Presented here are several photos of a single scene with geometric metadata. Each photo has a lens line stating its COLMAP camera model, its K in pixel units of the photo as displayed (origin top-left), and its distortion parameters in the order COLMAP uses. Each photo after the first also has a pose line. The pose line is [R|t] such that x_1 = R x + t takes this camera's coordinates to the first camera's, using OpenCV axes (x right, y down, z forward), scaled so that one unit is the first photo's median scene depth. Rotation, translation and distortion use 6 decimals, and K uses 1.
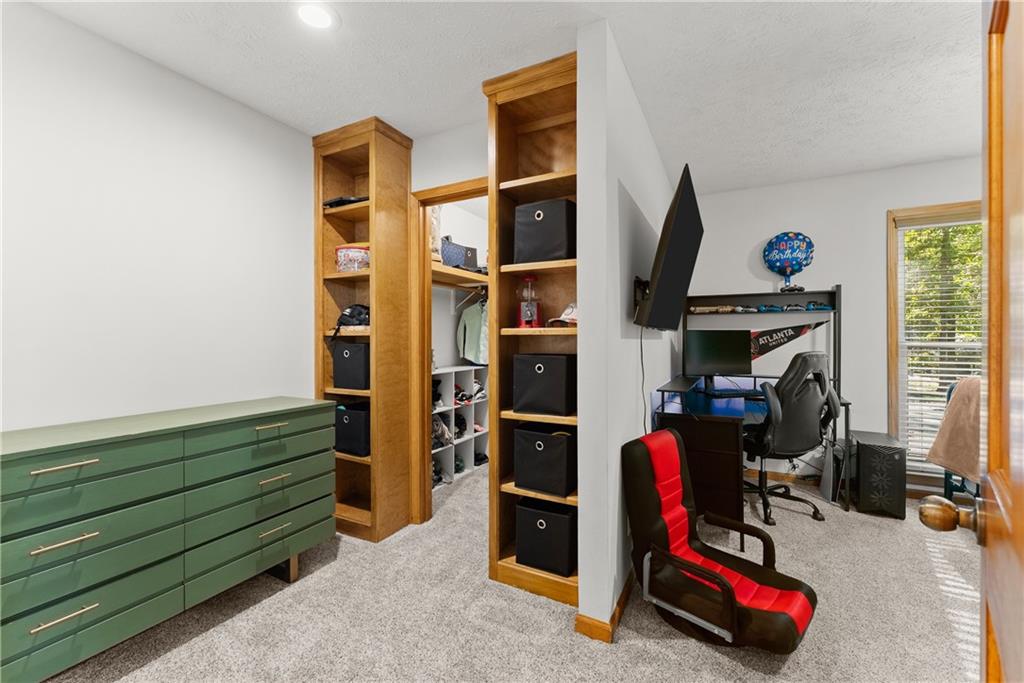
lens RADIAL K [[411.9, 0, 511.3], [0, 411.9, 338.7], [0, 0, 1]] dist [0.000914, 0.000218]
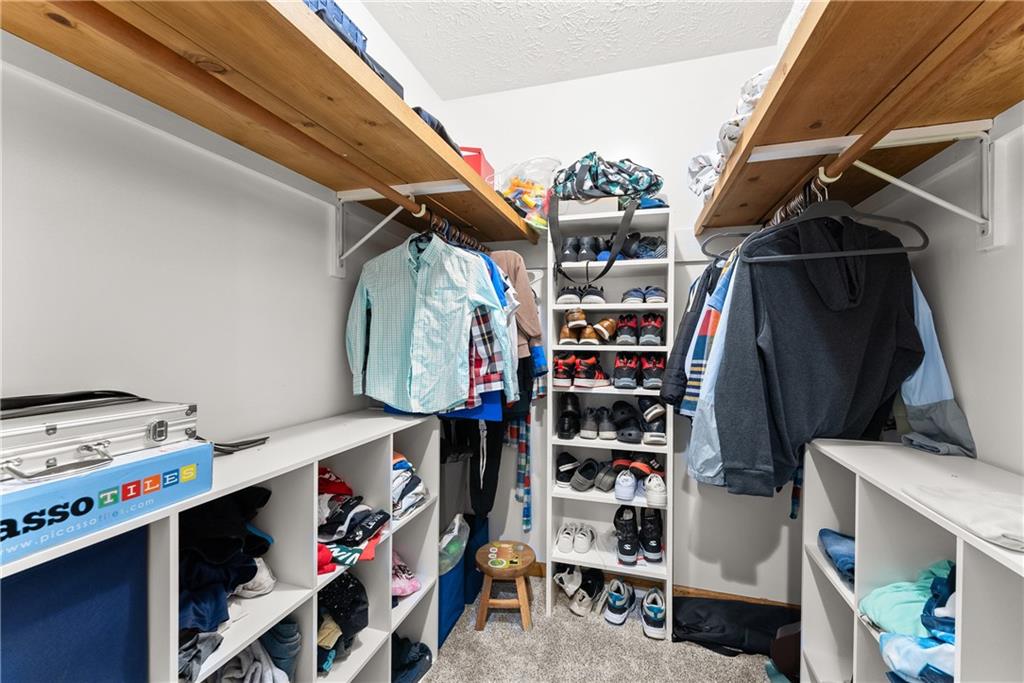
lens RADIAL K [[411.9, 0, 517.7], [0, 411.9, 340.4], [0, 0, 1]] dist [0.000914, 0.000218]
pose [[0.980233, 0.008470, 0.197663, -0.056169], [-0.007789, 0.999961, -0.004226, -0.000801], [-0.197691, 0.002603, 0.980261, 0.632603]]
